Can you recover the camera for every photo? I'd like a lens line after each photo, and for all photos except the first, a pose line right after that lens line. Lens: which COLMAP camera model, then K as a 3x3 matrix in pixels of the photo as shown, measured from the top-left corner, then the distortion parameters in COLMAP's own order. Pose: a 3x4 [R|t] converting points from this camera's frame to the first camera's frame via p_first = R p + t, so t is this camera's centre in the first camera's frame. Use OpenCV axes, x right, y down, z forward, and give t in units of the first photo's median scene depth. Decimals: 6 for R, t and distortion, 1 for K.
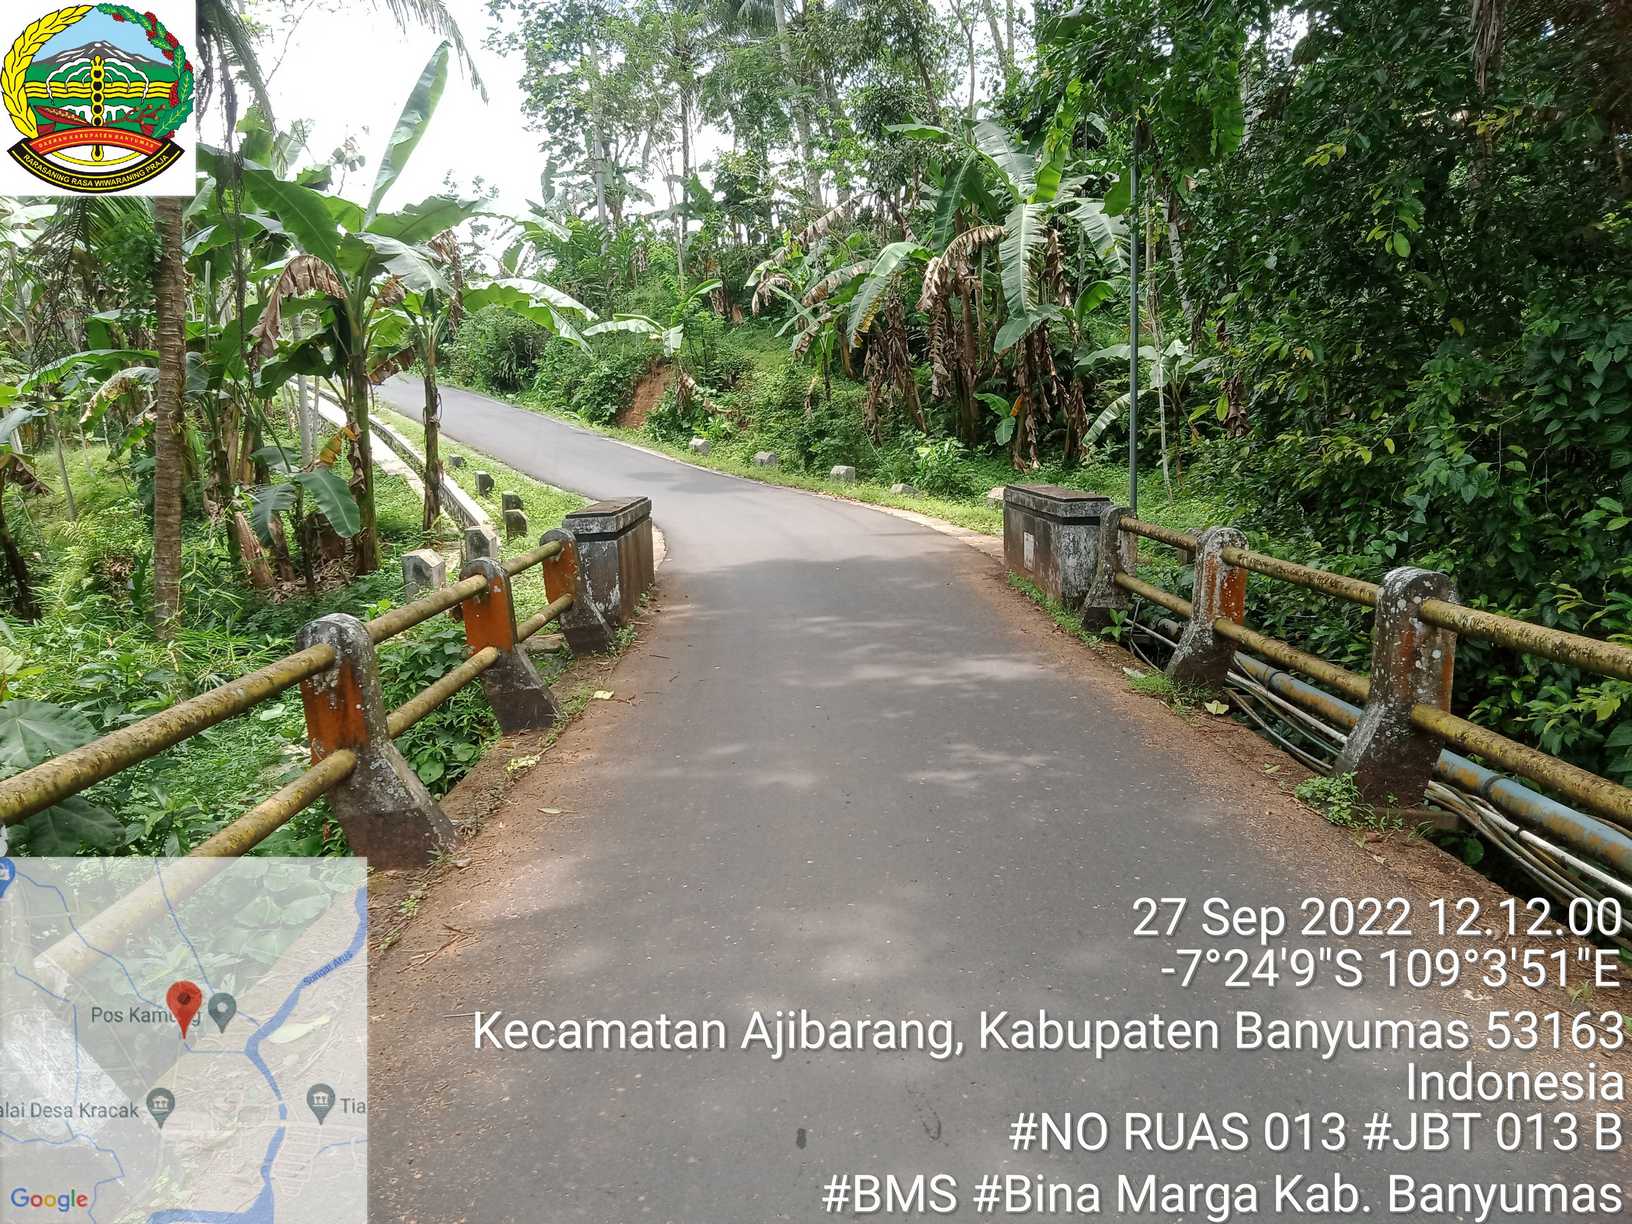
lens RADIAL K [[1246.9, 0, 807.5], [0, 1246.9, 591.2], [0, 0, 1]] dist [0.029729, -0.000546]
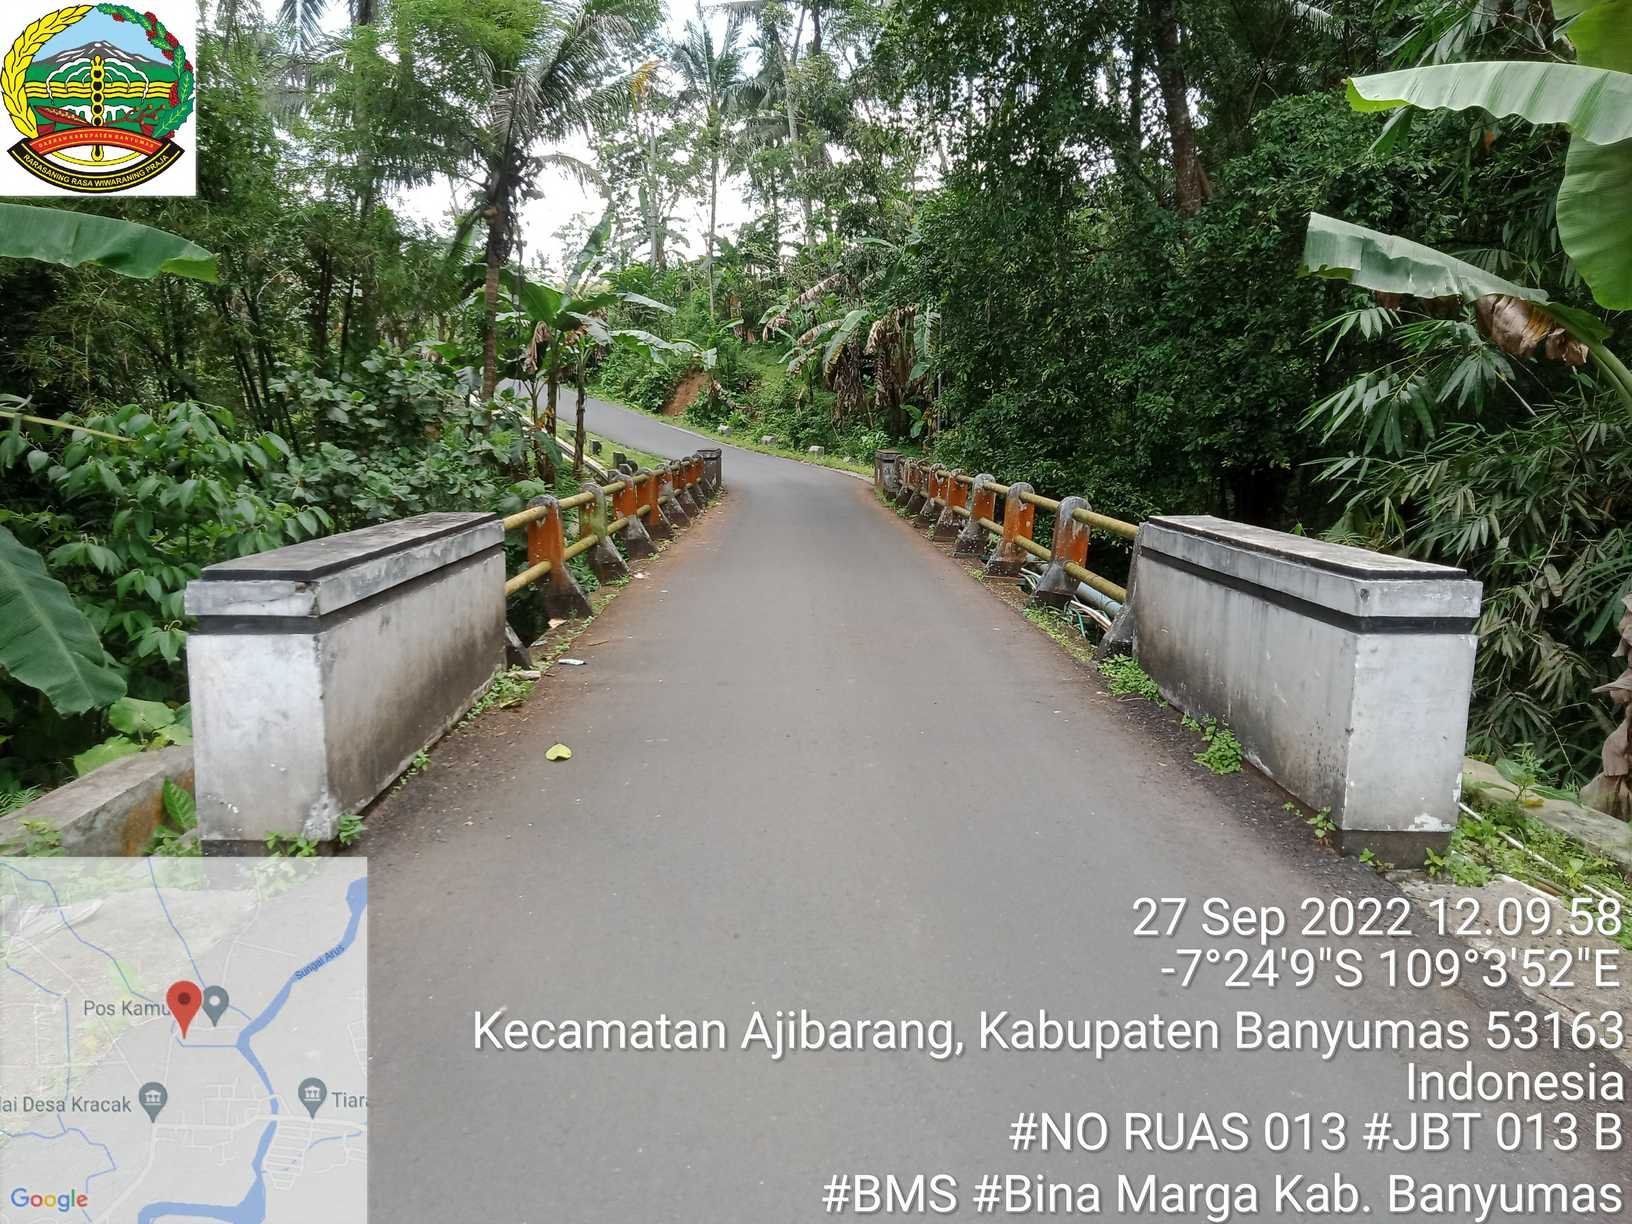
lens RADIAL K [[1219.2, 0, 816.0], [0, 1219.2, 612.0], [0, 0, 1]] dist [0.010485, 0.002711]
pose [[0.999012, 0.041355, 0.016299, 0.009694], [-0.041745, 0.998832, 0.024343, 0.071393], [-0.015273, -0.025000, 0.999571, -0.550170]]
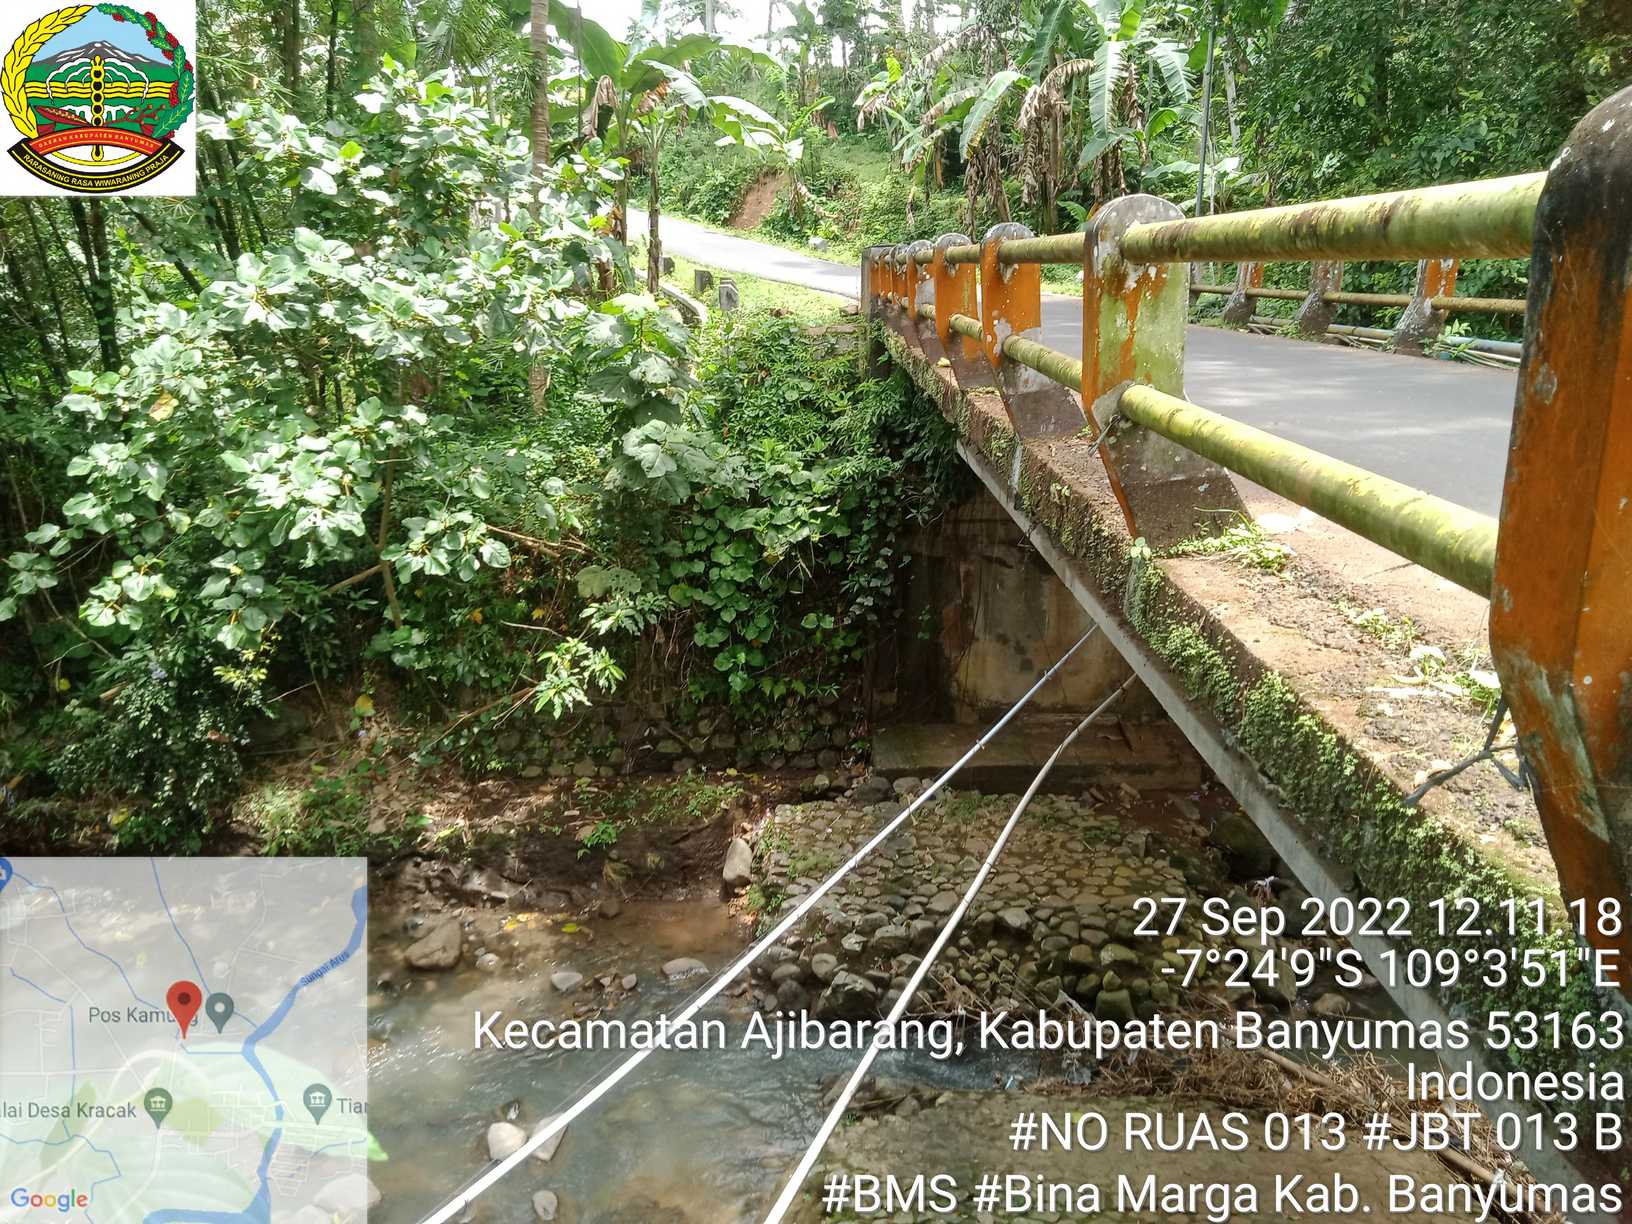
lens RADIAL K [[1222.3, 0, 792.1], [0, 1222.3, 616.0], [0, 0, 1]] dist [0.010032, 0.001354]
pose [[0.999287, 0.032956, -0.018432, -0.089301], [-0.029673, 0.987238, 0.156465, 0.062461], [0.023353, -0.155807, 0.987511, -0.259041]]
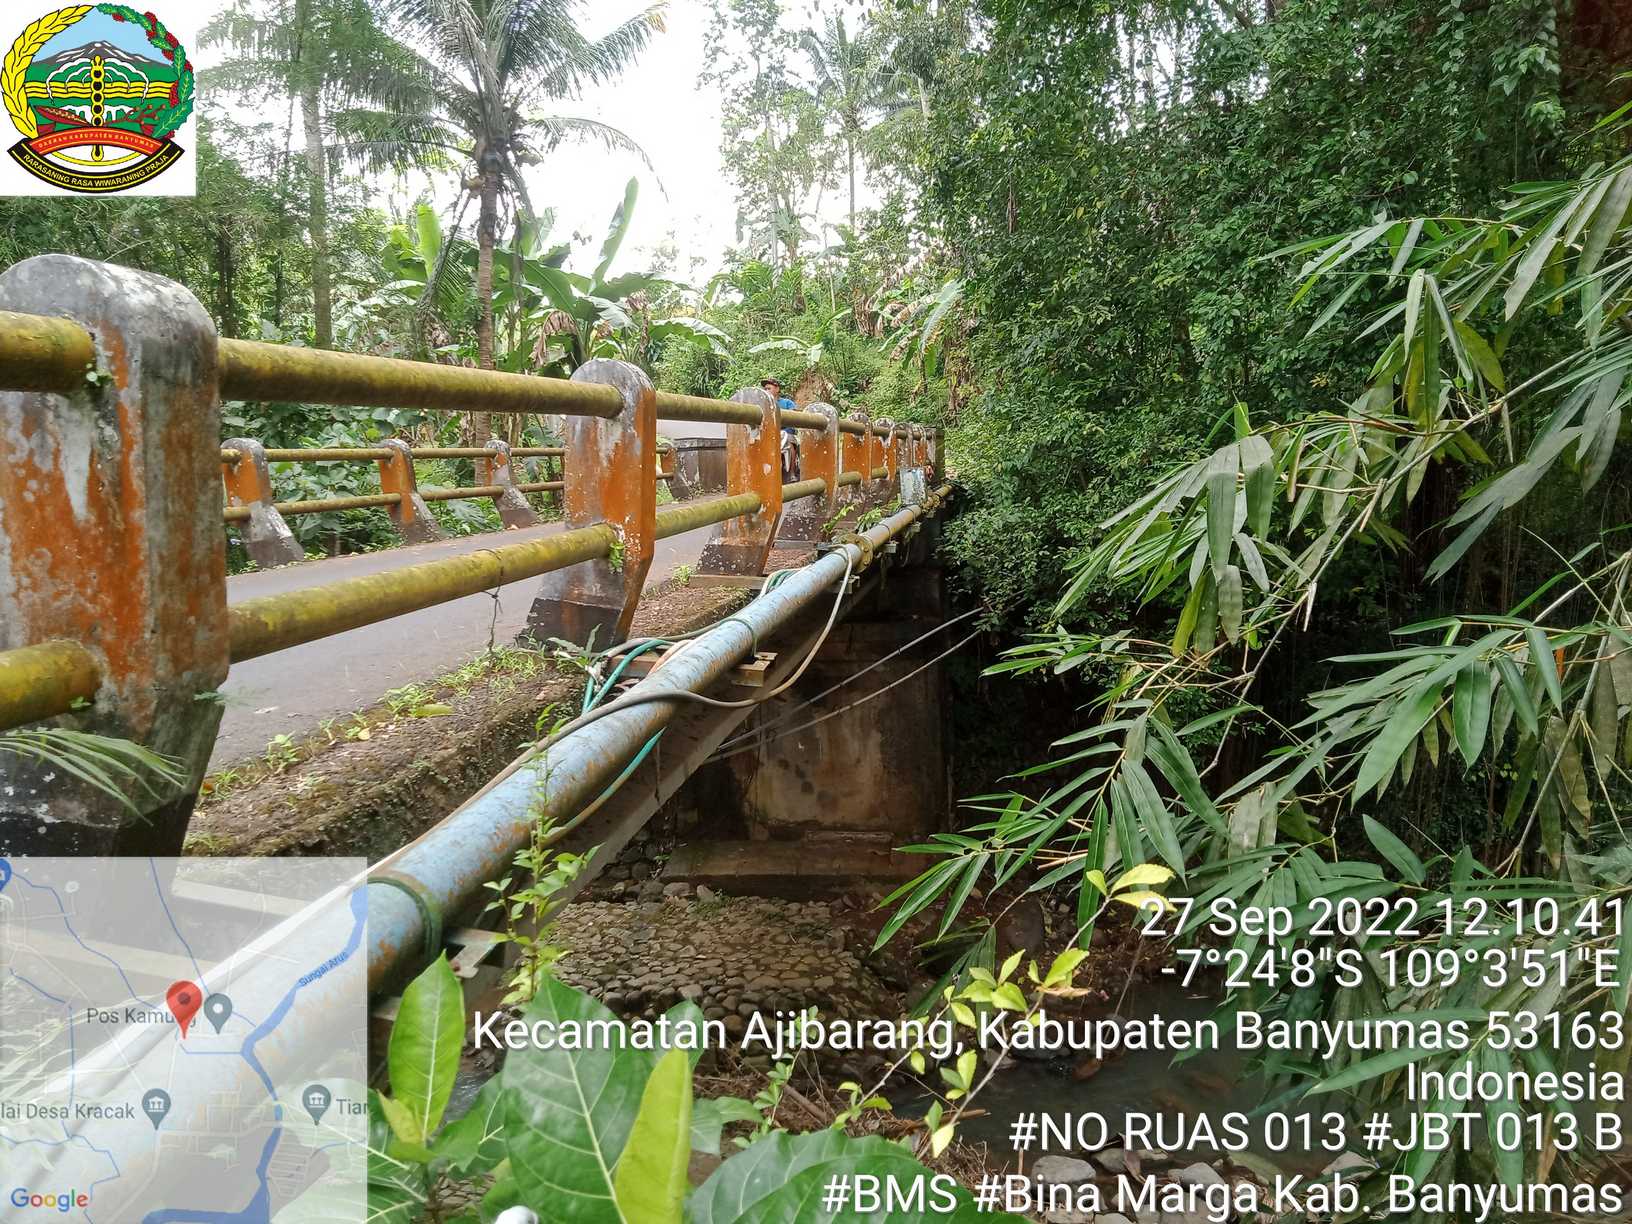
lens RADIAL K [[1219.2, 0, 816.0], [0, 1219.2, 612.0], [0, 0, 1]] dist [0.010485, 0.002711]
pose [[0.986576, 0.006000, -0.163195, 0.129944], [-0.004277, 0.999931, 0.010910, 0.070758], [0.163250, -0.010065, 0.986533, -0.339994]]
